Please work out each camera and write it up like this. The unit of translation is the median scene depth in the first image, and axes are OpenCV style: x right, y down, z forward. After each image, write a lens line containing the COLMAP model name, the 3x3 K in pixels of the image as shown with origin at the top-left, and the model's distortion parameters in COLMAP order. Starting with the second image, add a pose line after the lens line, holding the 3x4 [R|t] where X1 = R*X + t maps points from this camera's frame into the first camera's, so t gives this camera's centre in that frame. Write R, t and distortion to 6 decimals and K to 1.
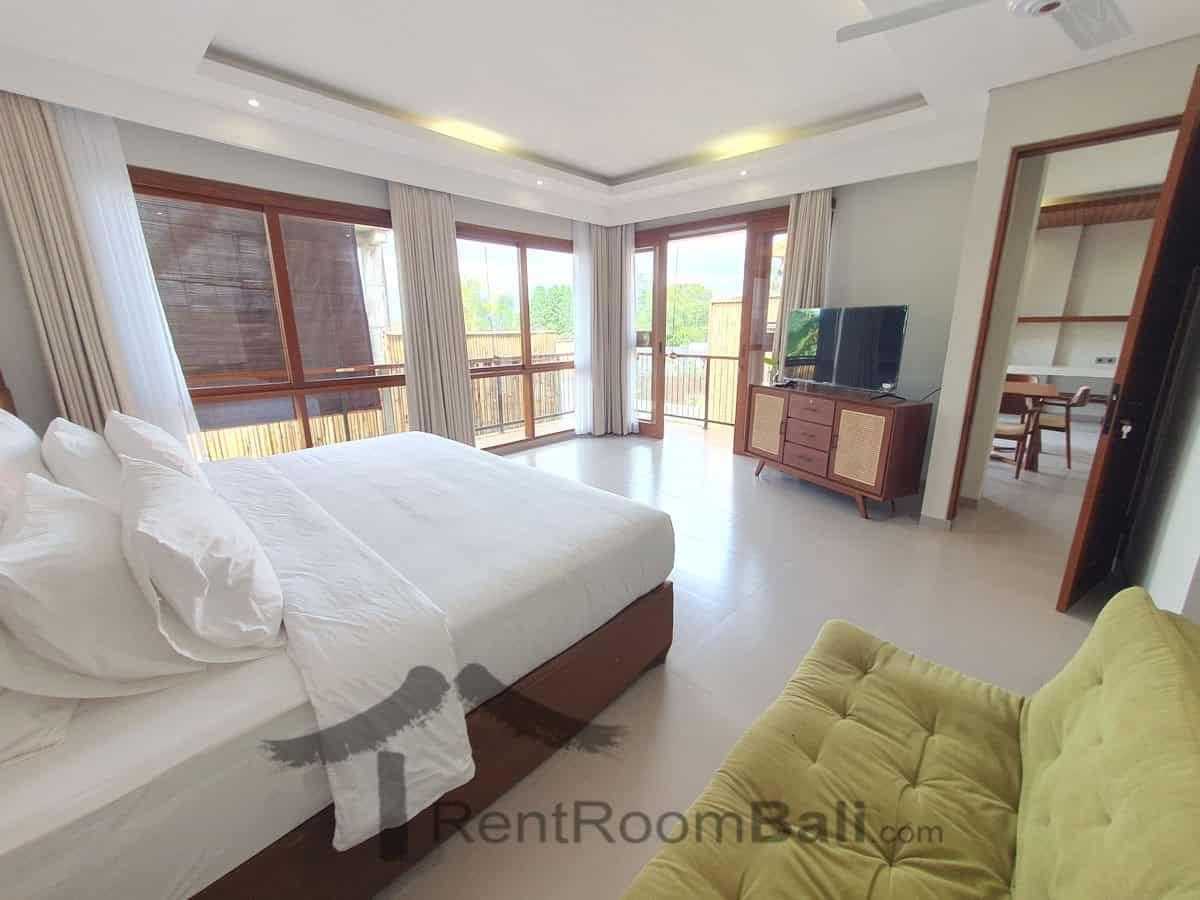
lens RADIAL K [[479.0, 0, 604.1], [0, 479.0, 453.4], [0, 0, 1]] dist [-0.046580, -0.000004]
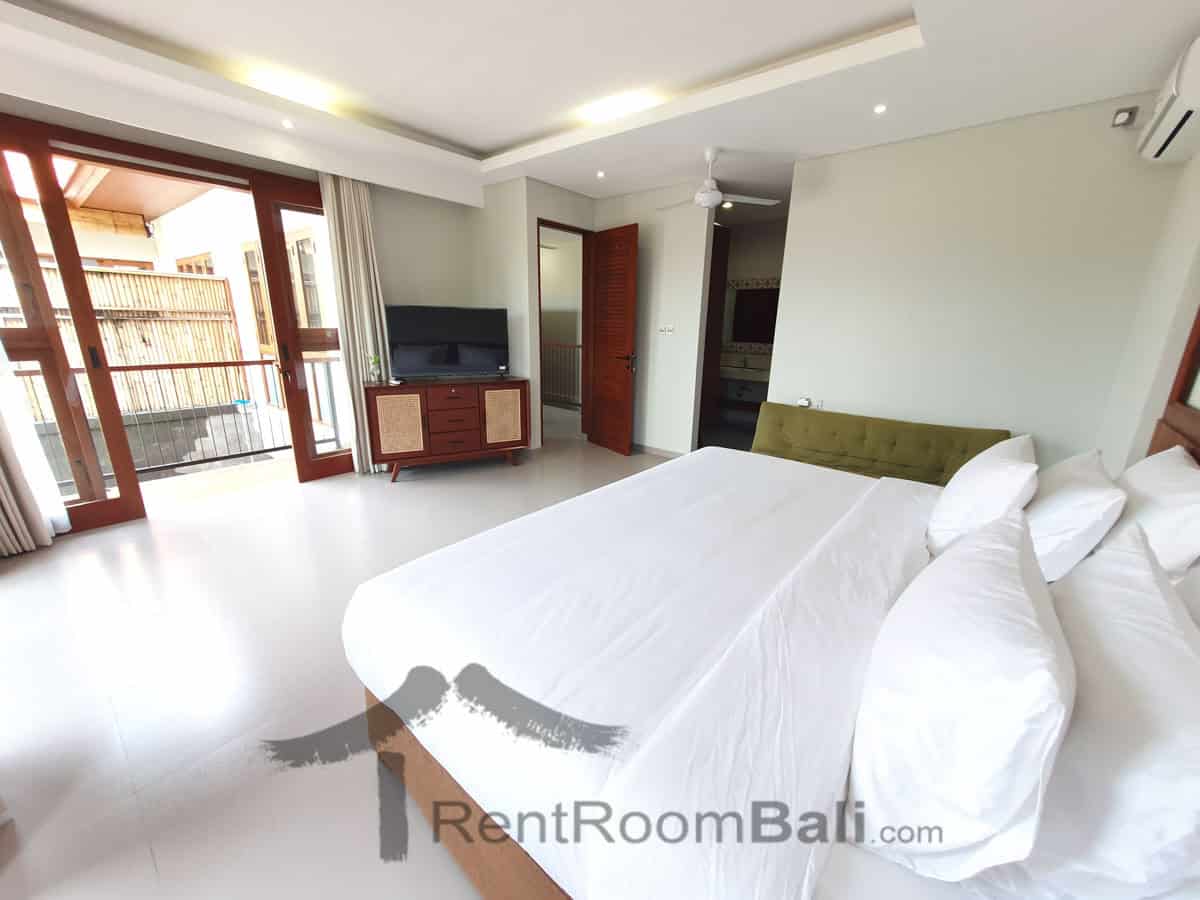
lens RADIAL K [[464.8, 0, 595.8], [0, 464.8, 445.2], [0, 0, 1]] dist [0.001082, 0.000173]
pose [[-0.089870, -0.245438, 0.965238, -0.617231], [0.242987, 0.934470, 0.260238, -0.171174], [-0.965858, 0.257928, -0.024342, 0.647315]]
